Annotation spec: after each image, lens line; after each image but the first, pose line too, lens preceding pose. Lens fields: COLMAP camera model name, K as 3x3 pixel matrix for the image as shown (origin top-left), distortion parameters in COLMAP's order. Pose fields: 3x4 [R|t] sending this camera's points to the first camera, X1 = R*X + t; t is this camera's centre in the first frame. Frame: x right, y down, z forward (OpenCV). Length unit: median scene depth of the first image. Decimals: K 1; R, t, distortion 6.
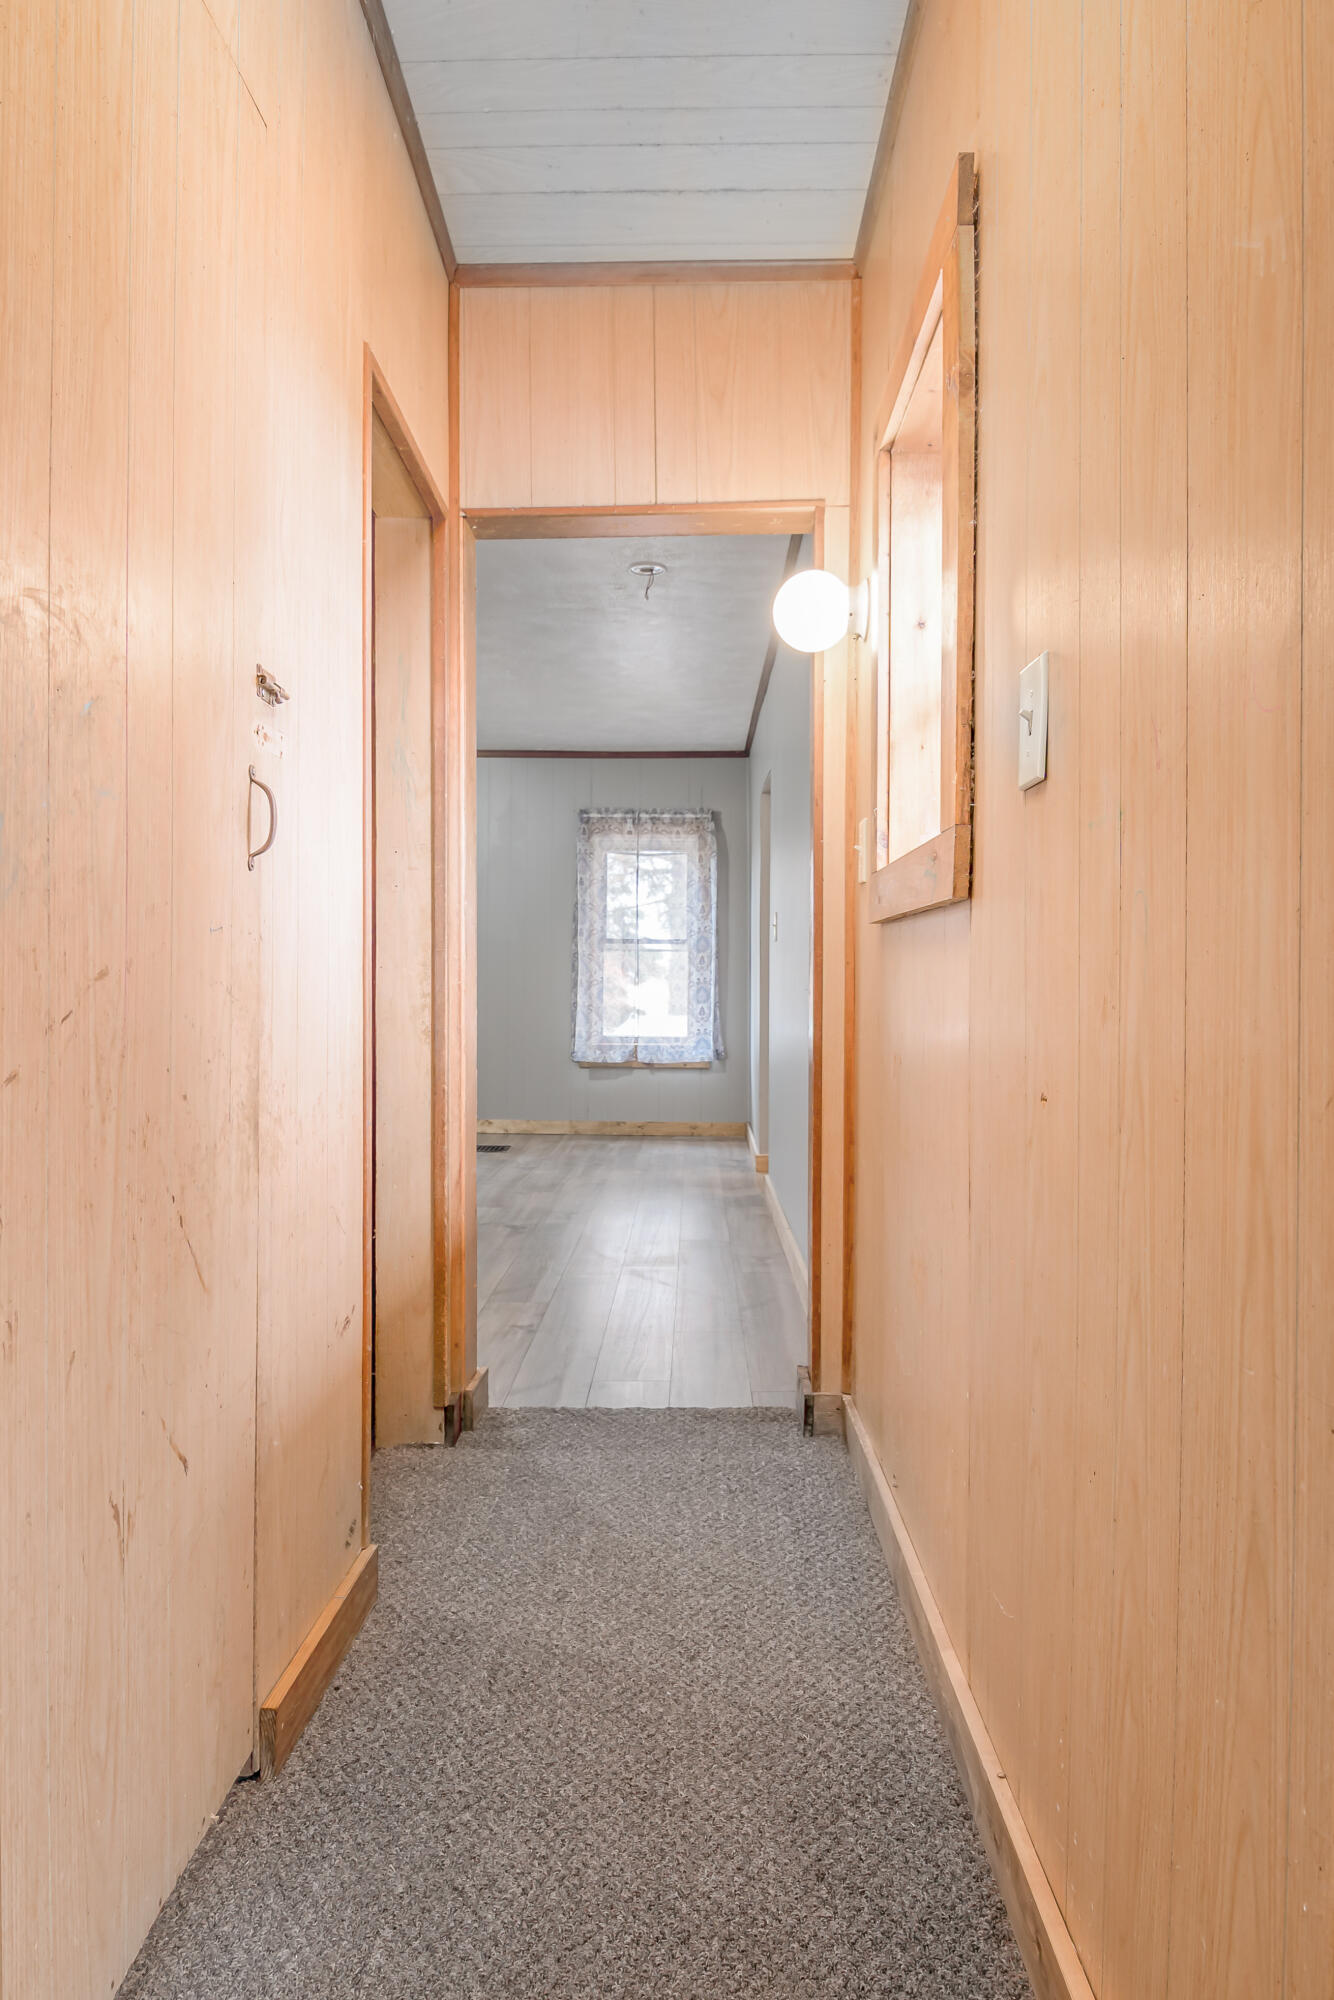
lens RADIAL K [[1231.7, 0, 652.0], [0, 1231.7, 994.8], [0, 0, 1]] dist [0.004507, -0.000916]
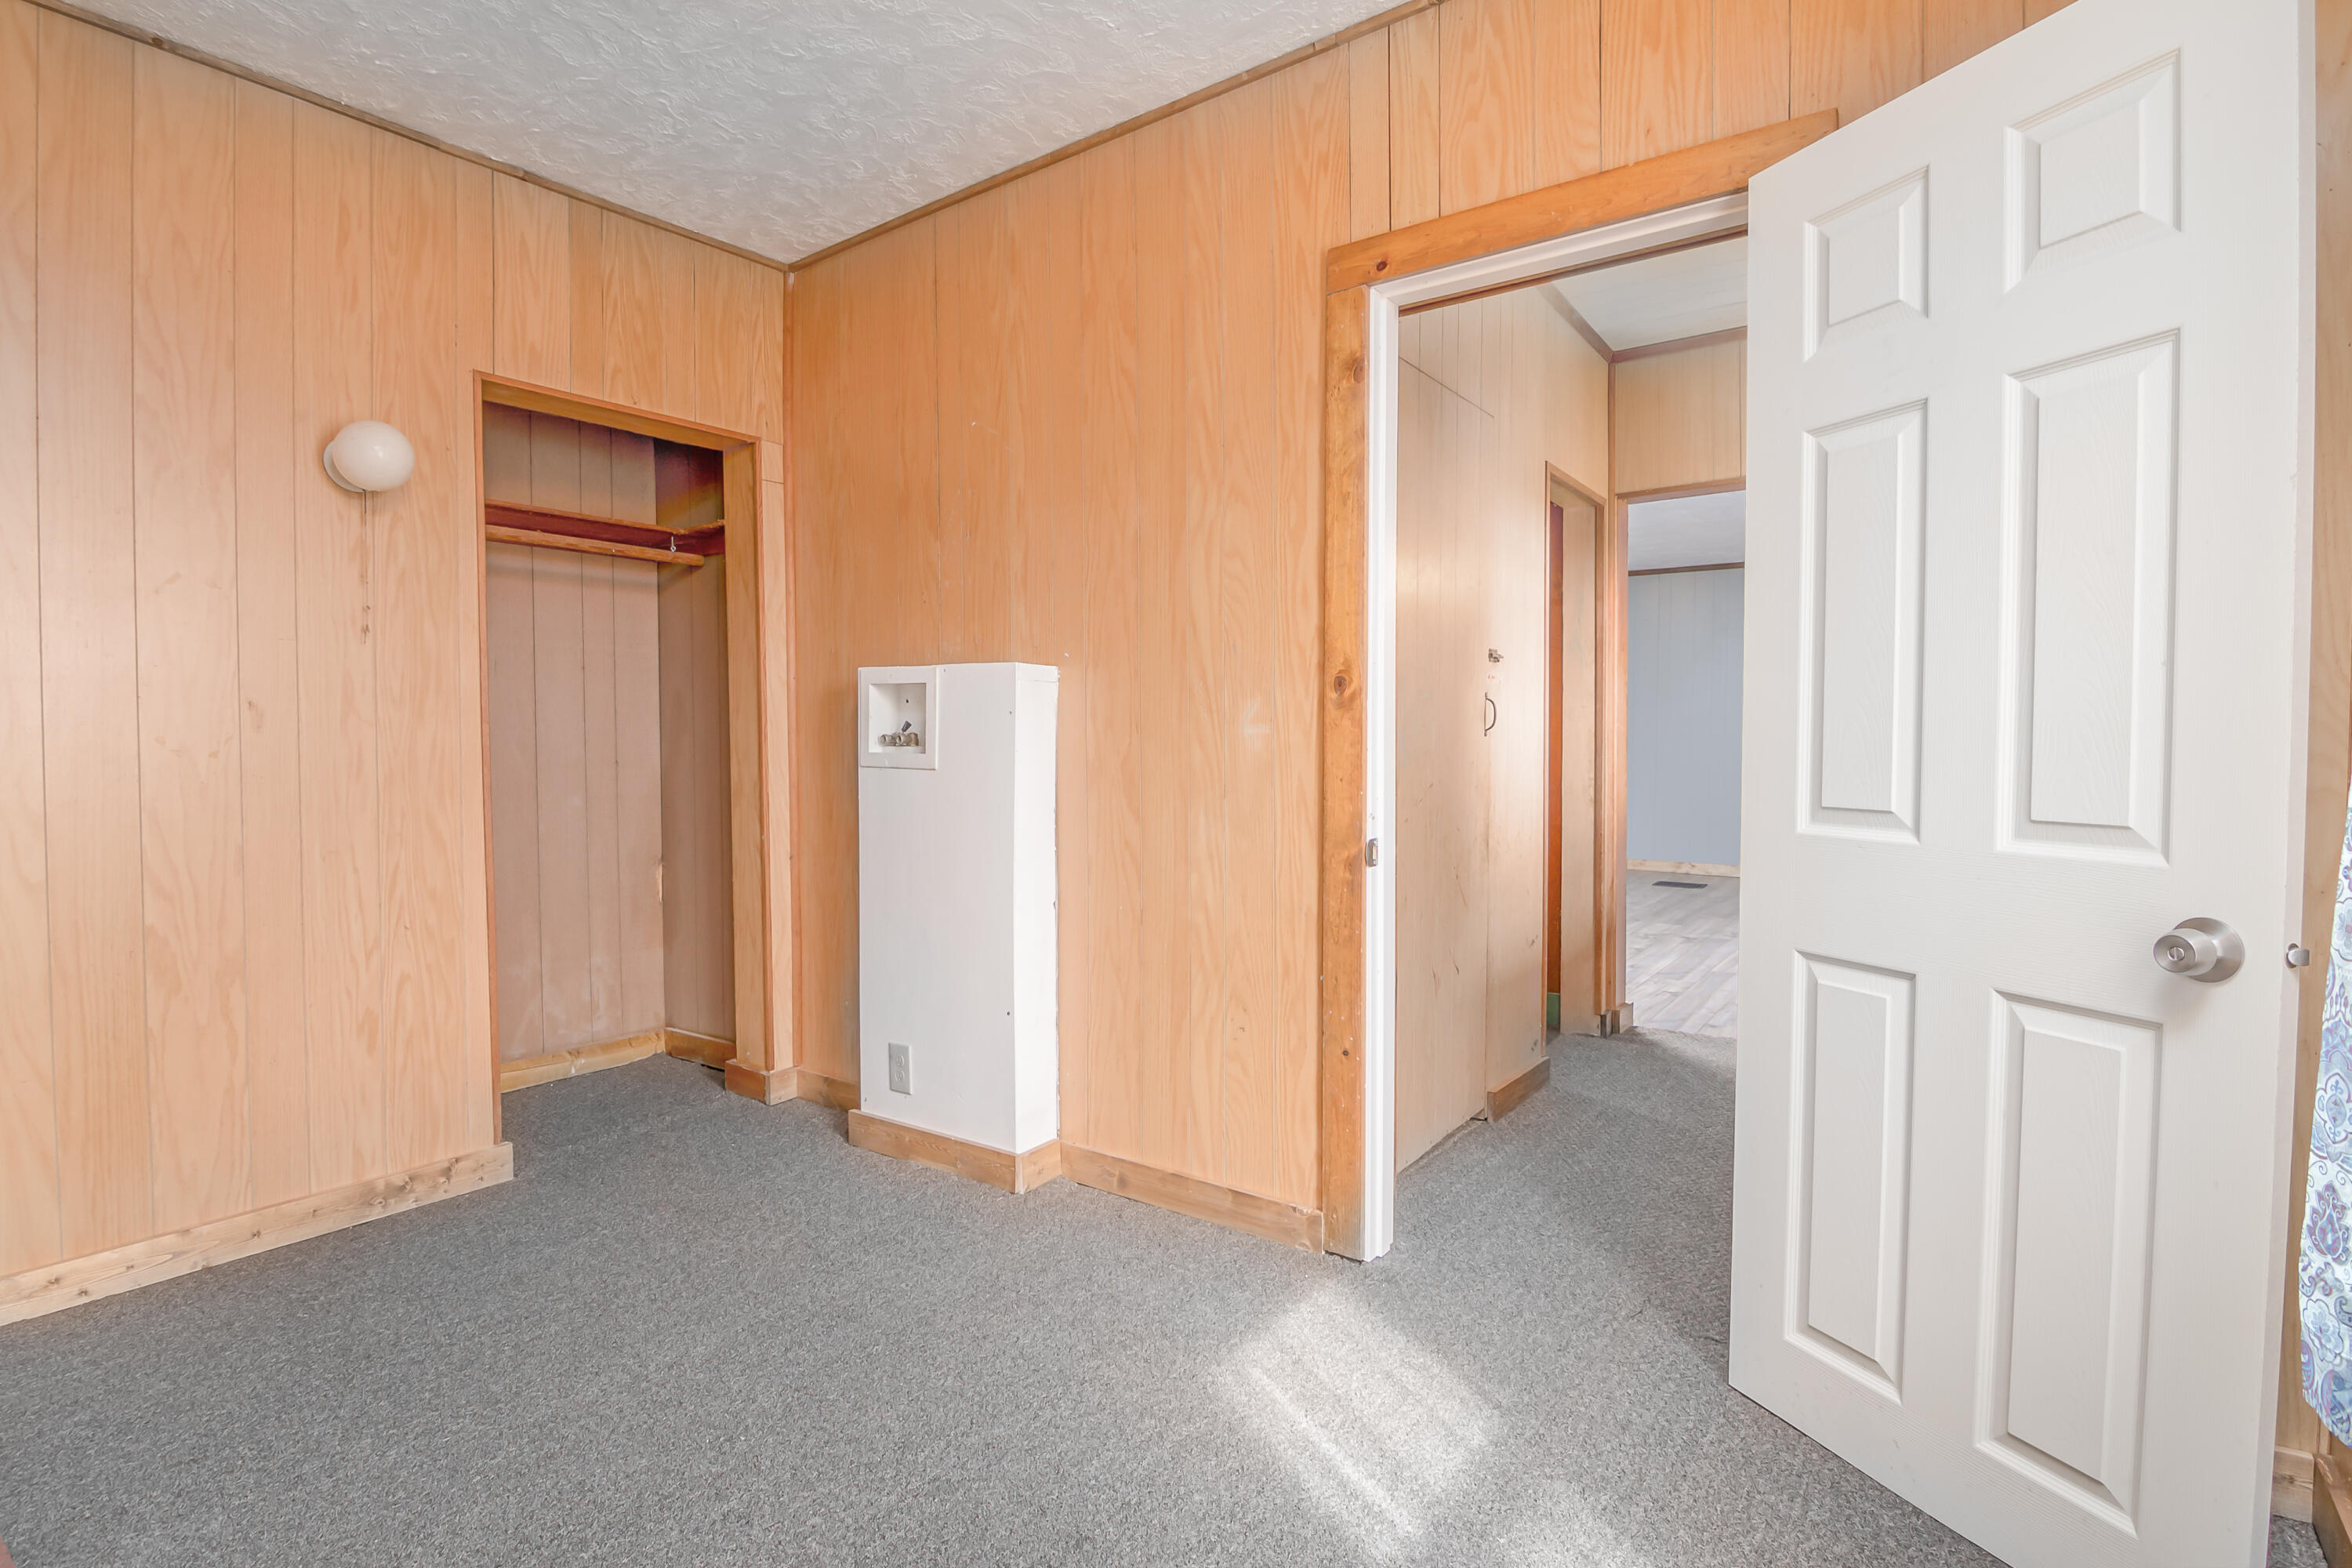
lens RADIAL K [[1146.2, 0, 1166.7], [0, 1146.2, 770.9], [0, 0, 1]] dist [-0.009928, -0.001869]
pose [[0.819595, 0.011642, -0.572825, 0.335635], [0.001549, 0.999745, 0.022535, -0.065177], [0.572941, -0.019357, 0.819368, -0.896374]]
